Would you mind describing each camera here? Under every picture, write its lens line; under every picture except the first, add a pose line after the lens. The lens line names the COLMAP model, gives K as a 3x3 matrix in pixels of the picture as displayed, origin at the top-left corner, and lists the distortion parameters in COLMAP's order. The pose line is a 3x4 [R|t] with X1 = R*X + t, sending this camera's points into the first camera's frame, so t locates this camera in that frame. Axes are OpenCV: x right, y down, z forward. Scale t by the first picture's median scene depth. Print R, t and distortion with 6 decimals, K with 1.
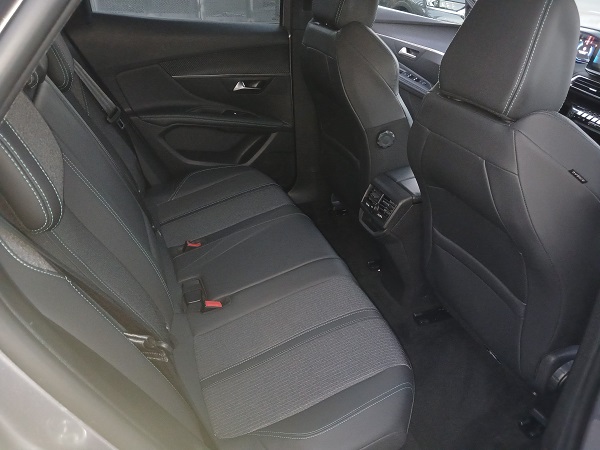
lens RADIAL K [[485.4, 0, 306.4], [0, 485.4, 228.5], [0, 0, 1]] dist [0.077972, -0.087147]
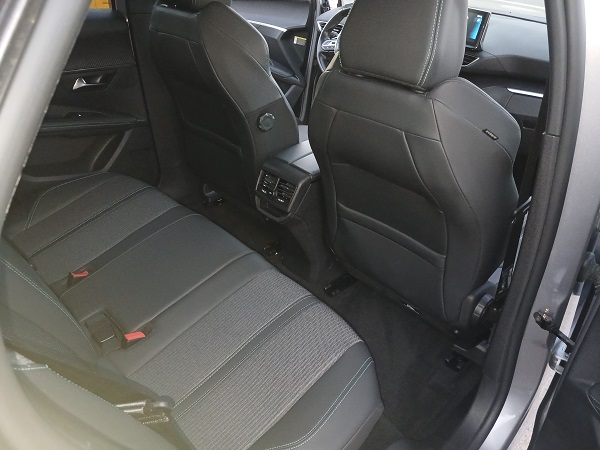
lens RADIAL K [[485.4, 0, 306.4], [0, 485.4, 228.5], [0, 0, 1]] dist [0.077972, -0.087147]
pose [[0.925640, -0.209872, 0.314872, -0.118560], [0.195684, 0.977686, 0.076400, -0.034639], [-0.323881, -0.009103, 0.946054, 0.050813]]
